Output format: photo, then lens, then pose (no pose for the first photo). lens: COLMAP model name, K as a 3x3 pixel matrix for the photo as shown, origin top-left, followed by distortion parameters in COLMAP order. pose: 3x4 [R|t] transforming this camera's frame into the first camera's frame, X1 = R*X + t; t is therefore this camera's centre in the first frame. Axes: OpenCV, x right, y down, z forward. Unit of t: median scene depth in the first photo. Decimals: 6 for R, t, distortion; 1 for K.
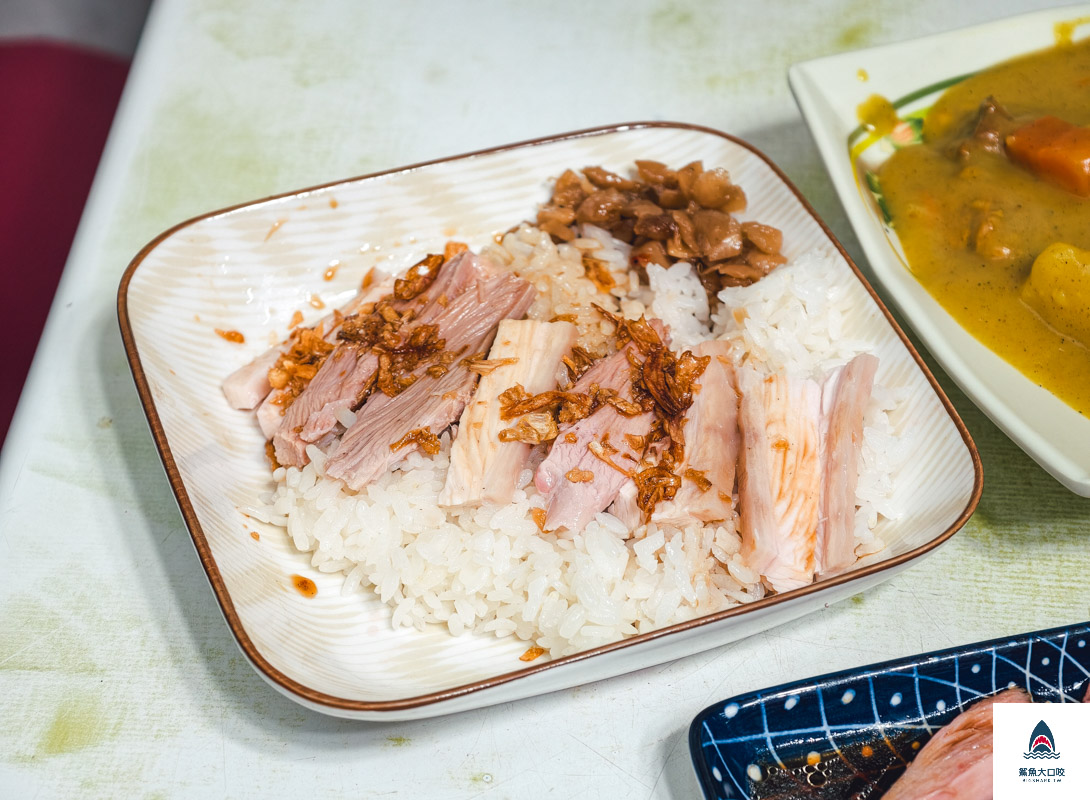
lens RADIAL K [[2642.3, 0, 545.0], [0, 2642.3, 400.0], [0, 0, 1]] dist [0.577944, -4.486615]
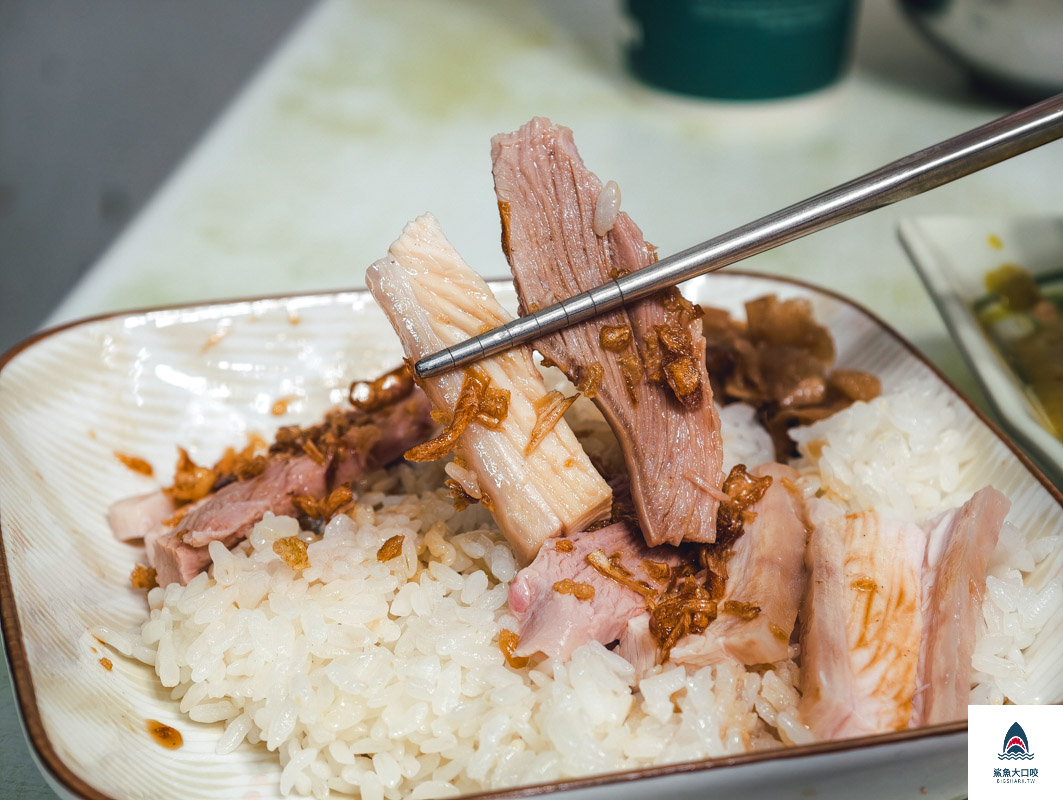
lens RADIAL K [[2569.8, 0, 529.1], [0, 2569.8, 369.8], [0, 0, 1]] dist [0.397538, -0.587993]
pose [[0.995647, 0.066514, -0.065293, 0.041659], [-0.082985, 0.951548, -0.296091, 0.171876], [0.042435, 0.300221, 0.952925, 0.329756]]
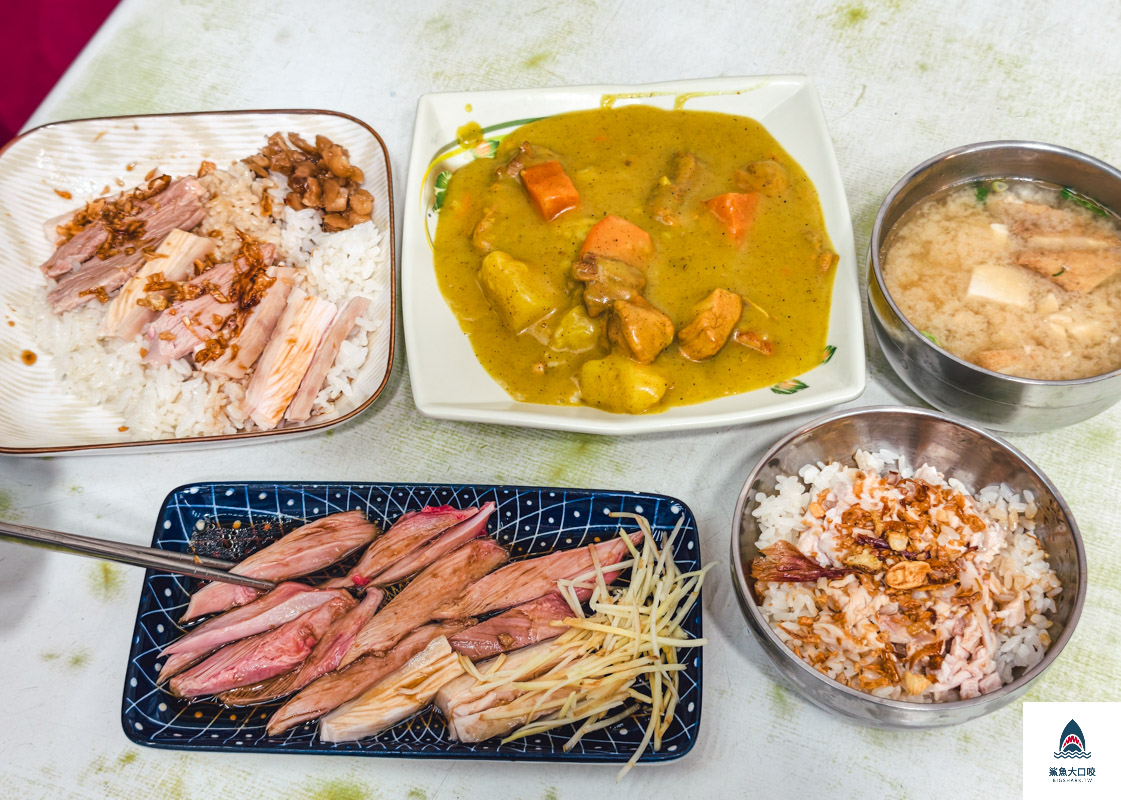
lens RADIAL K [[1701.6, 0, 586.7], [0, 1701.6, 404.3], [0, 0, 1]] dist [0.278644, -1.267915]
pose [[0.959865, 0.225186, -0.167183, 0.469726], [-0.182831, 0.954433, 0.235860, -0.242456], [0.212677, -0.195827, 0.957298, -0.038737]]
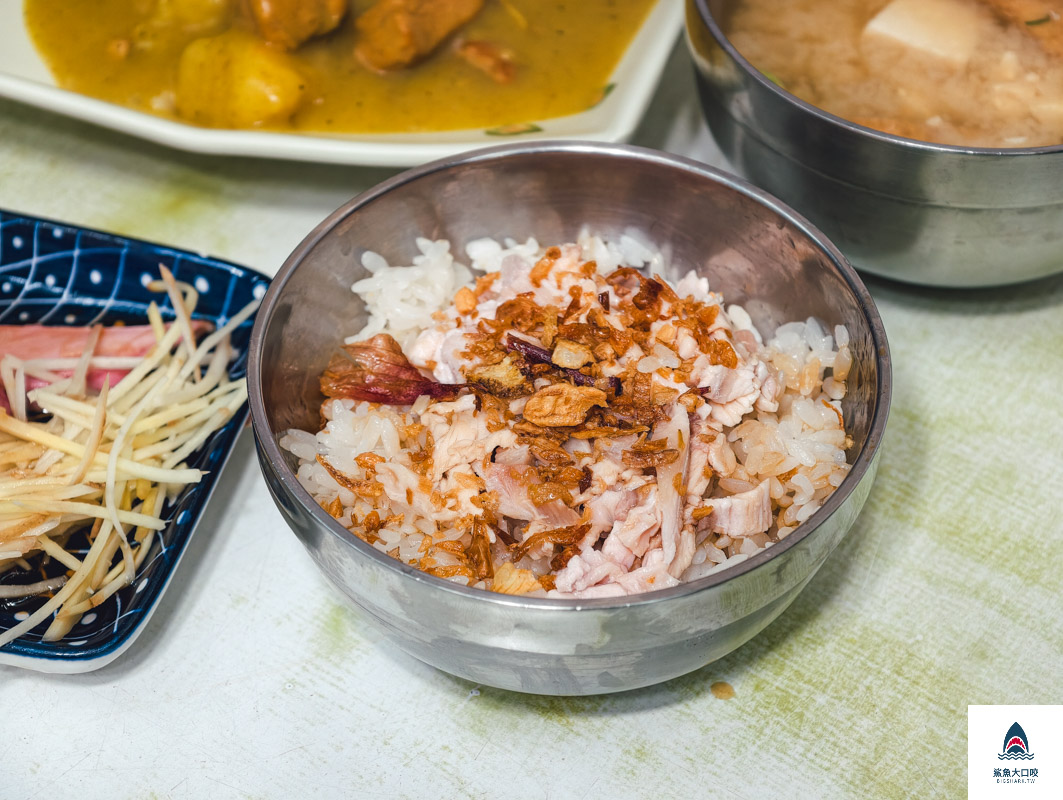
lens RADIAL K [[2569.8, 0, 529.1], [0, 2569.8, 369.8], [0, 0, 1]] dist [0.397538, -0.587993]
pose [[0.865124, 0.358147, -0.351129, 0.768825], [-0.330588, 0.933660, 0.137807, -0.069390], [0.377190, -0.003141, 0.926130, 0.176912]]
